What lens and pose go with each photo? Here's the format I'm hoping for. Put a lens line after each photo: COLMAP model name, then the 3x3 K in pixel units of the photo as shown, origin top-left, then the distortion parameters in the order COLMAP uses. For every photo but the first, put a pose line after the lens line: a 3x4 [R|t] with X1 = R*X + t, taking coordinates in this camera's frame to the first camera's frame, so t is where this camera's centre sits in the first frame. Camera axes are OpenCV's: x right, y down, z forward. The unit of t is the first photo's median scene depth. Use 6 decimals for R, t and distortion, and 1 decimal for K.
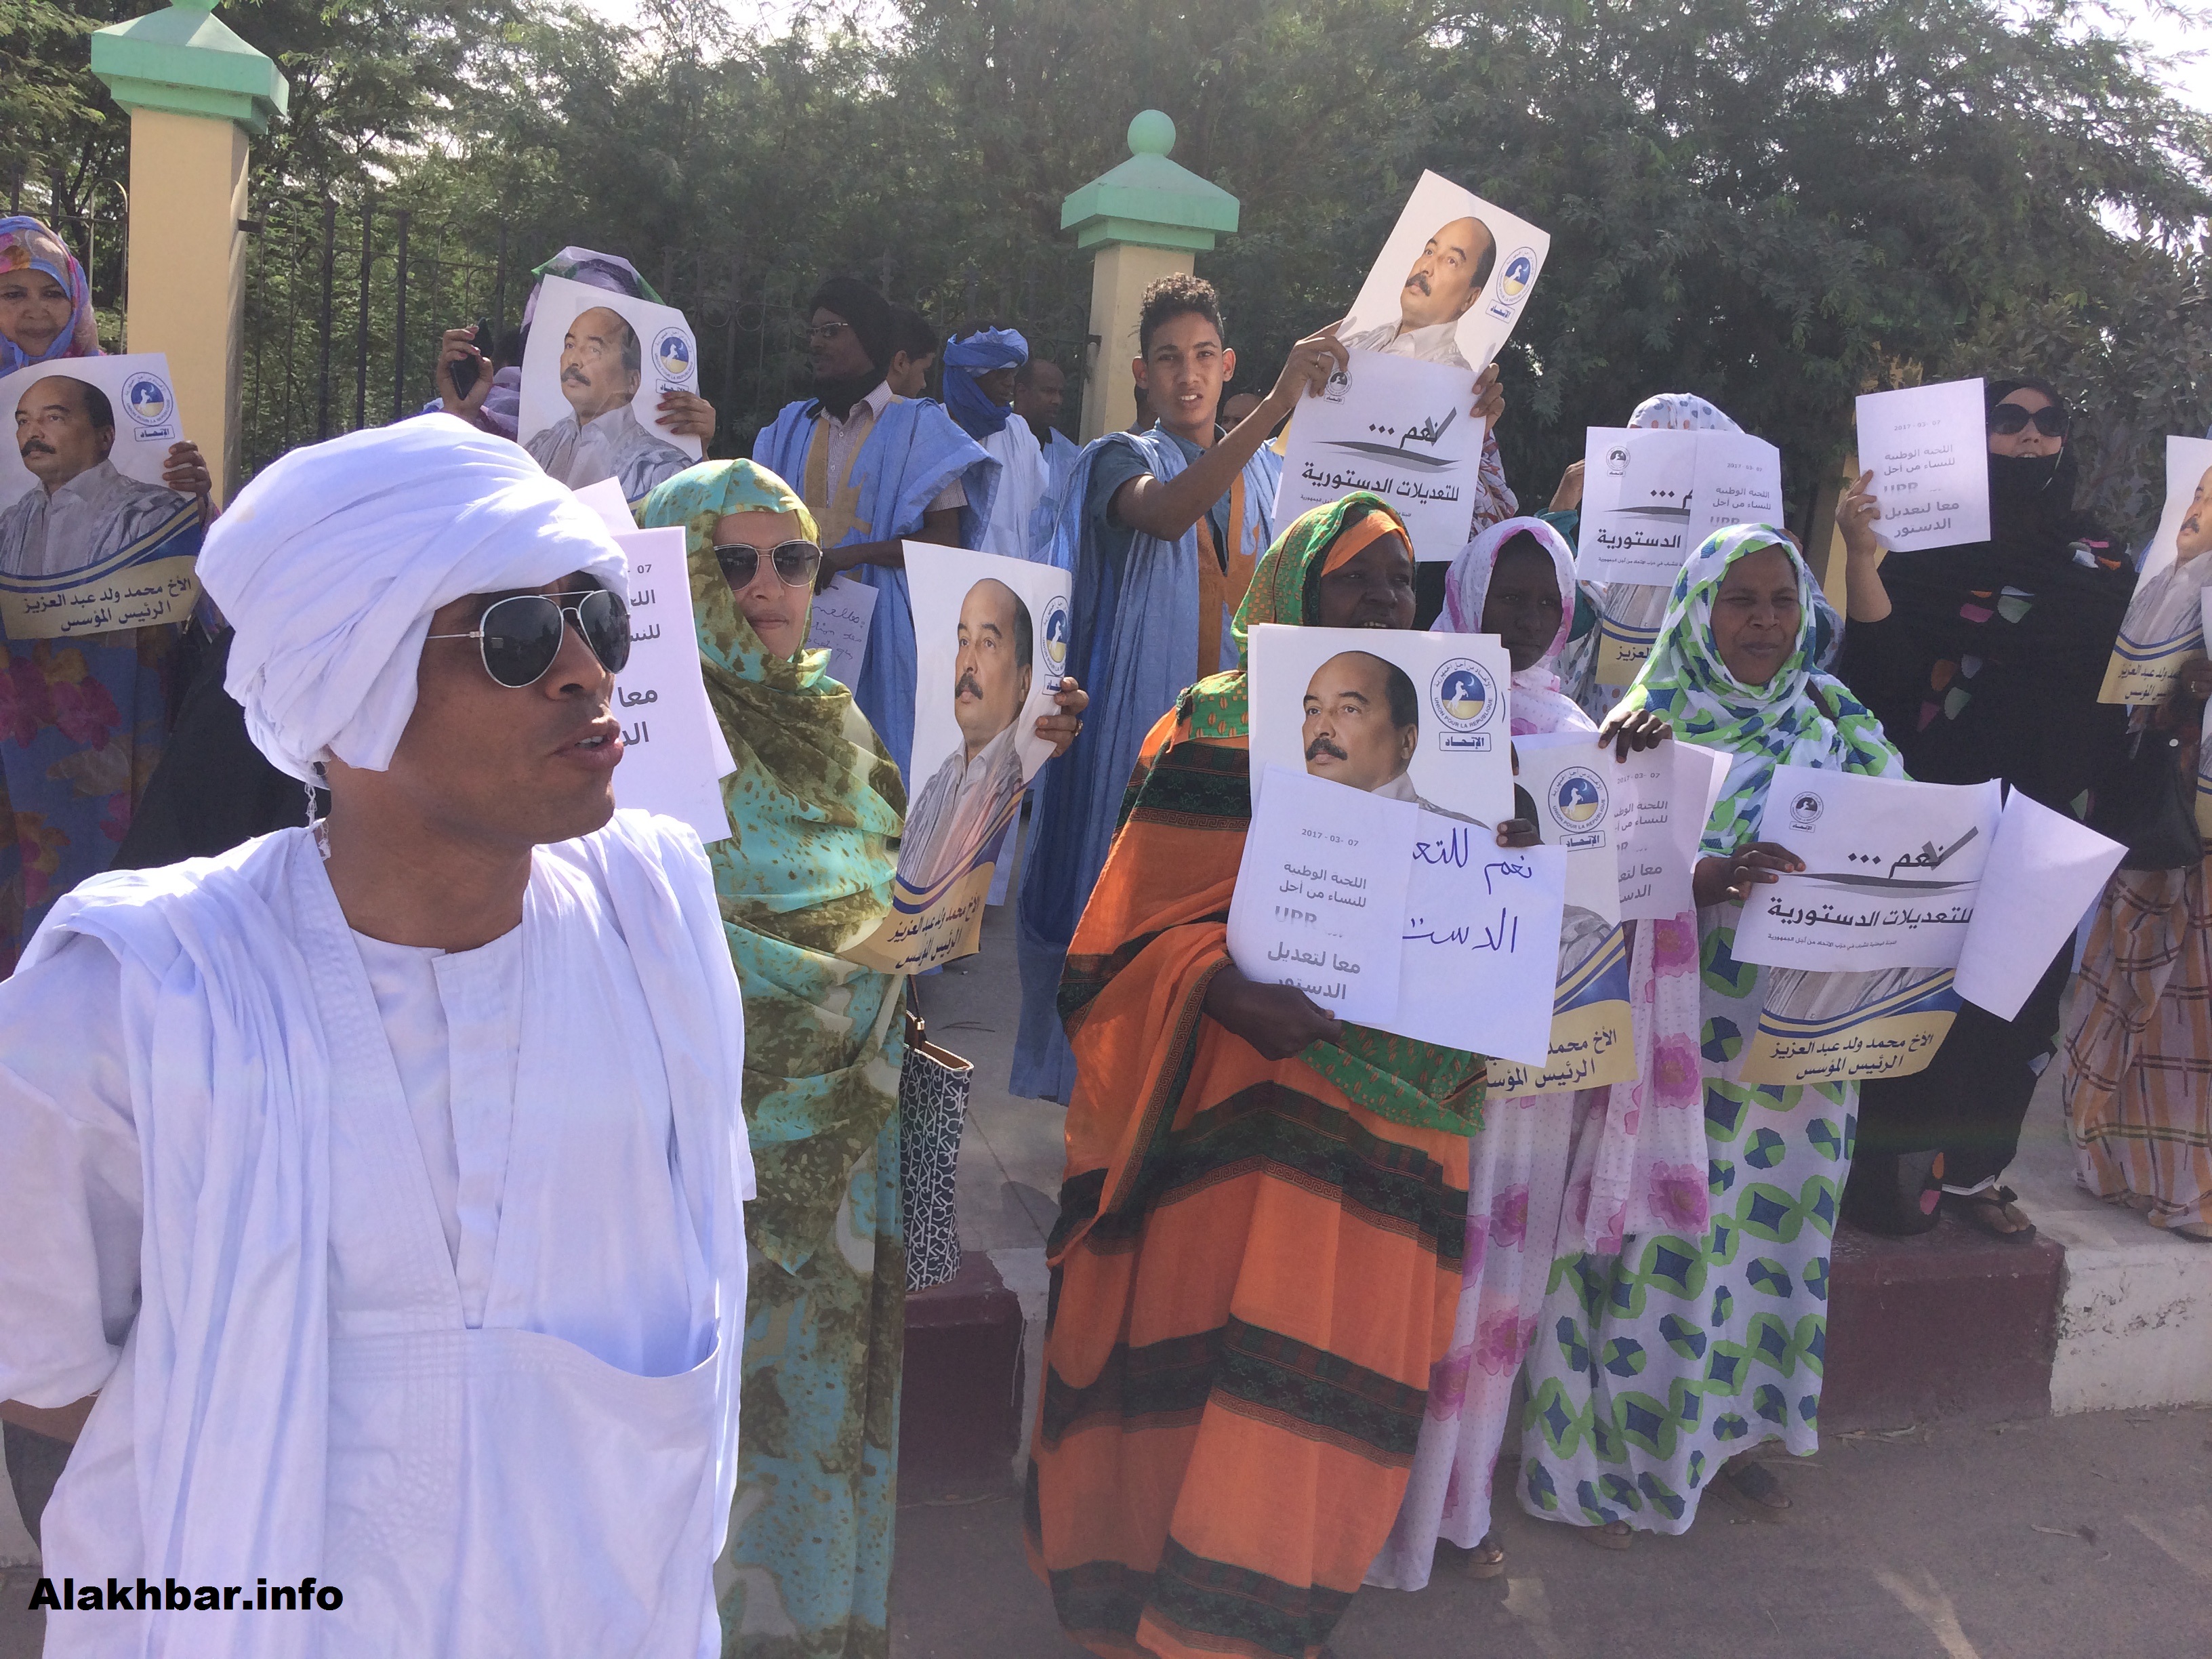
lens RADIAL K [[1970.7, 0, 1106.0], [0, 1970.7, 829.5], [0, 0, 1]] dist [0.065170, -0.088073]
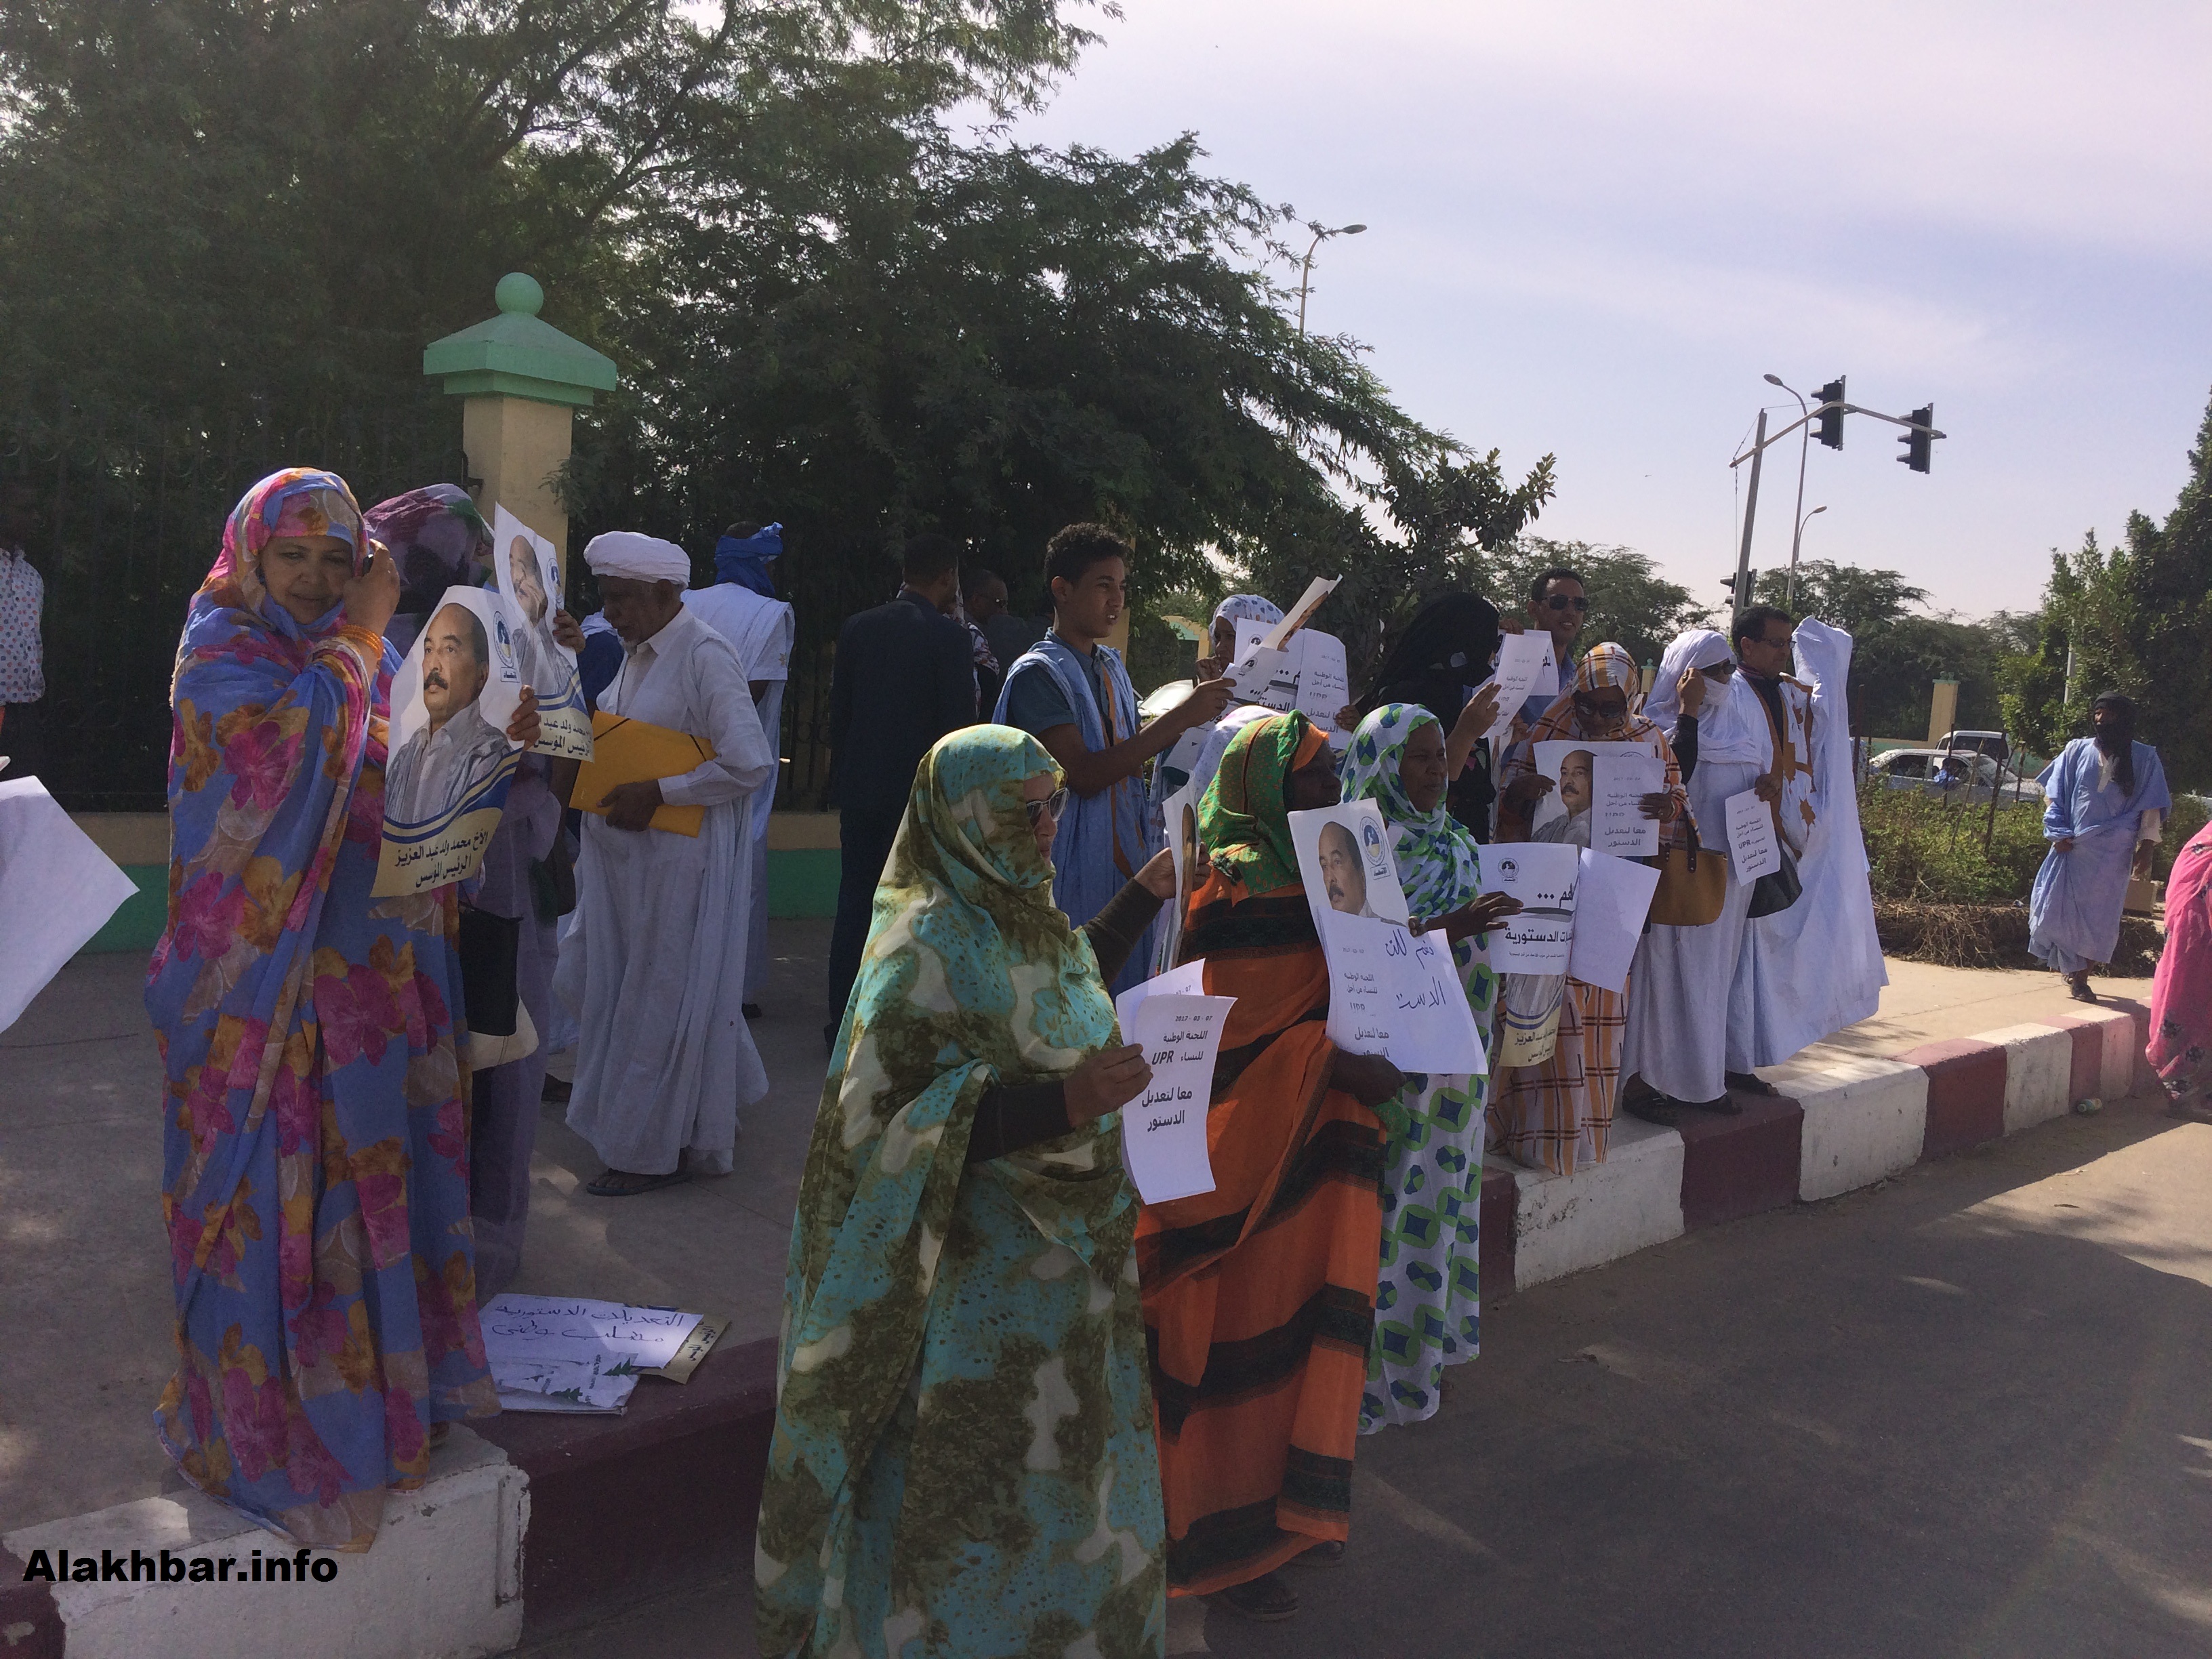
lens RADIAL K [[1970.7, 0, 1106.0], [0, 1970.7, 829.5], [0, 0, 1]] dist [0.065170, -0.088073]
pose [[0.856351, -0.067473, 0.511968, -0.498981], [0.083490, 0.996474, -0.008324, -0.055308], [-0.509601, 0.049872, 0.858964, -0.106479]]
